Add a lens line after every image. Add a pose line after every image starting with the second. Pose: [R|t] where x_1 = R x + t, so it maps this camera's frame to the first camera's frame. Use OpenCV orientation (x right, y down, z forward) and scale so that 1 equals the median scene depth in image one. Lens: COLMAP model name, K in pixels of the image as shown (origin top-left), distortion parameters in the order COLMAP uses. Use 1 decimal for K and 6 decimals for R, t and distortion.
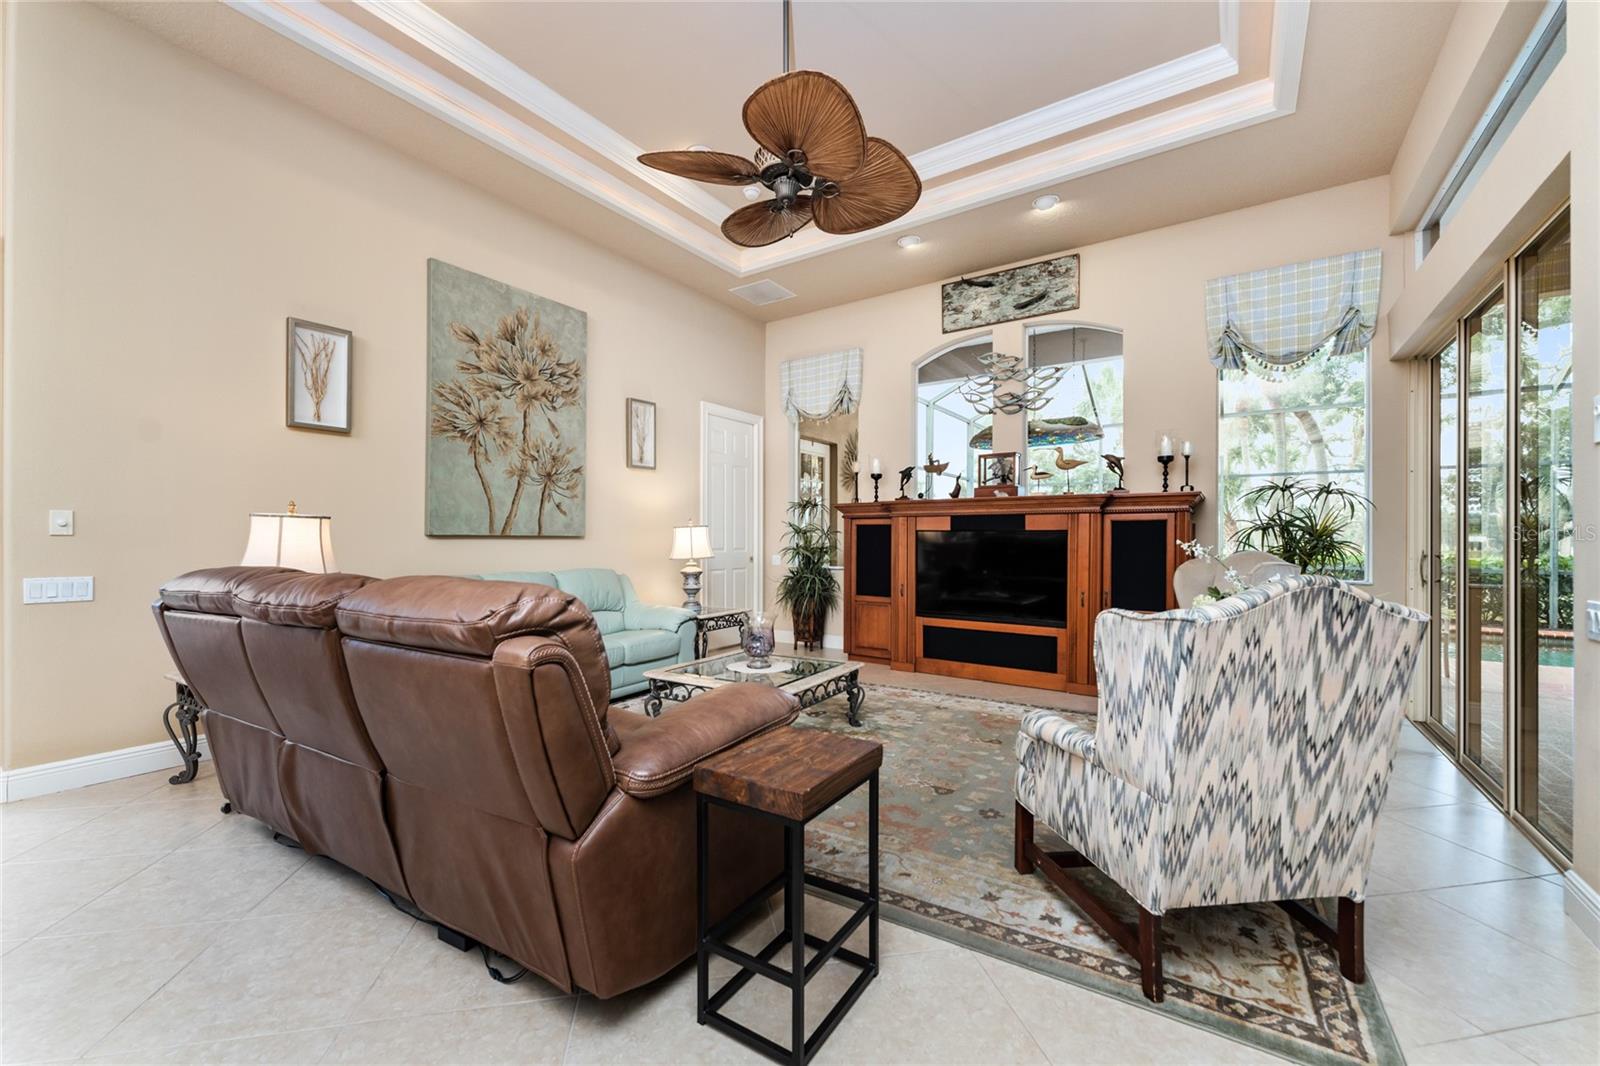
lens RADIAL K [[647.4, 0, 800.0], [0, 647.4, 542.7], [0, 0, 1]] dist [-0.000503, 0.000811]
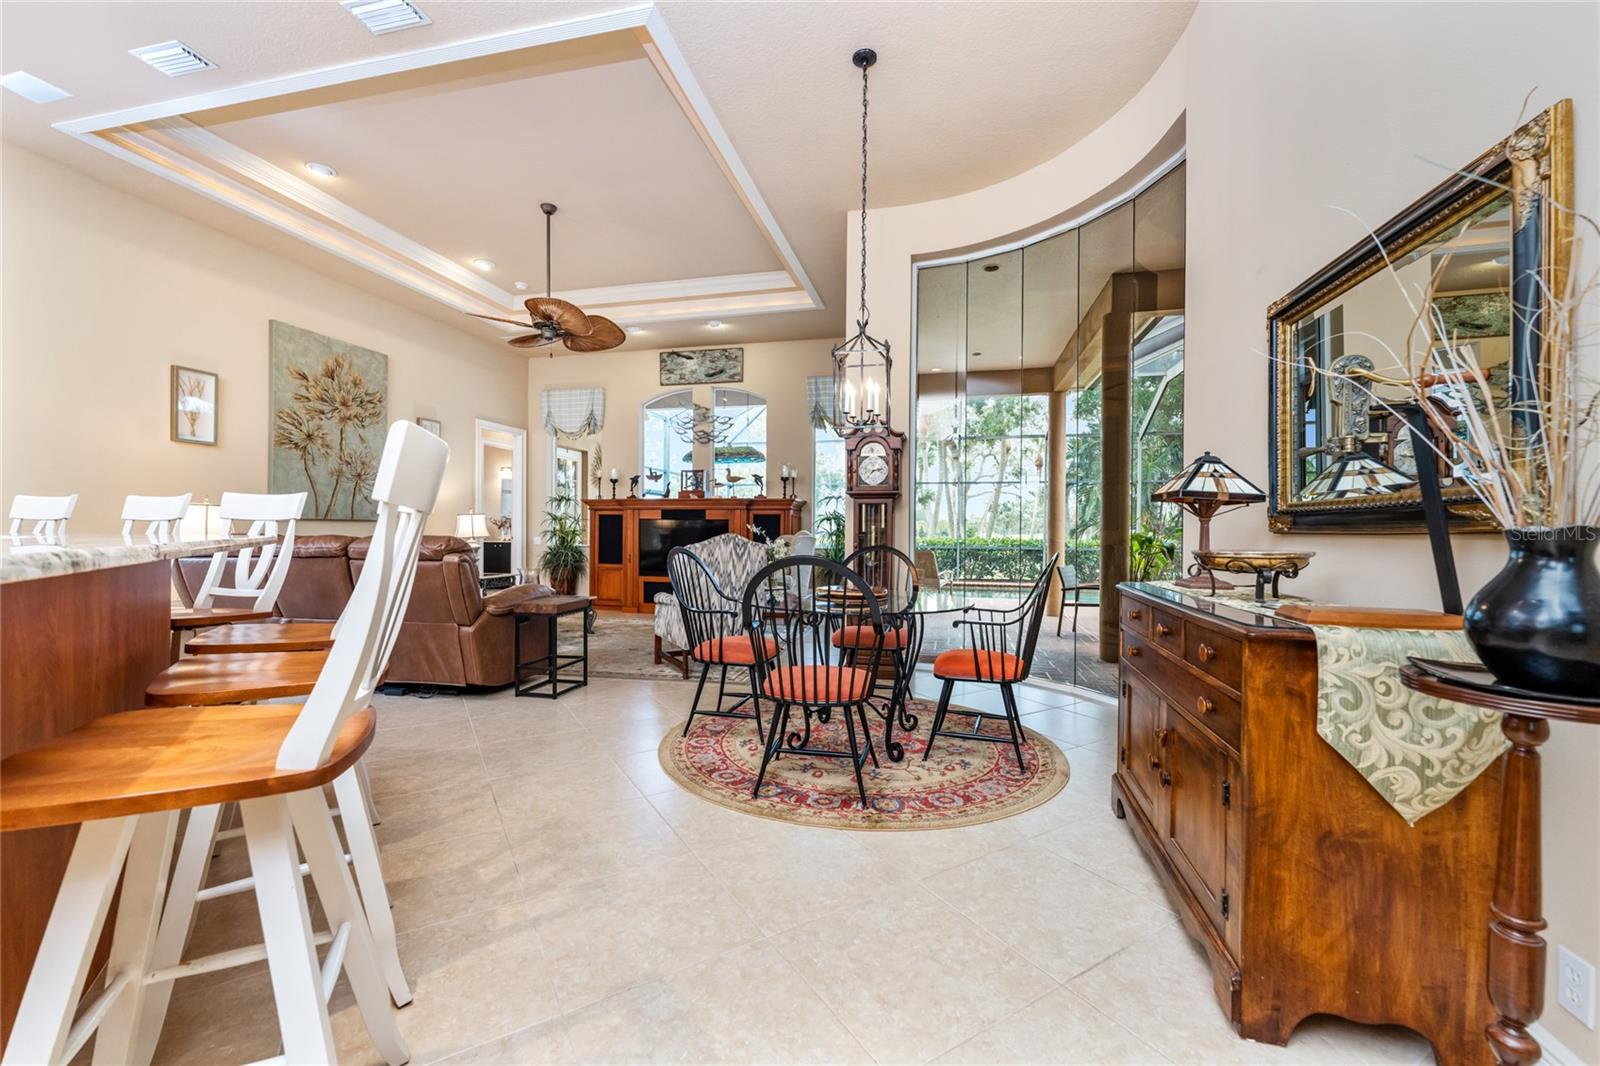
lens RADIAL K [[647.4, 0, 806.4], [0, 647.4, 536.3], [0, 0, 1]] dist [-0.000503, 0.000811]
pose [[0.933307, 0.001189, 0.359076, 0.001906], [-0.003390, 0.999979, 0.005498, 0.012890], [-0.359062, -0.006349, 0.933292, -0.589740]]
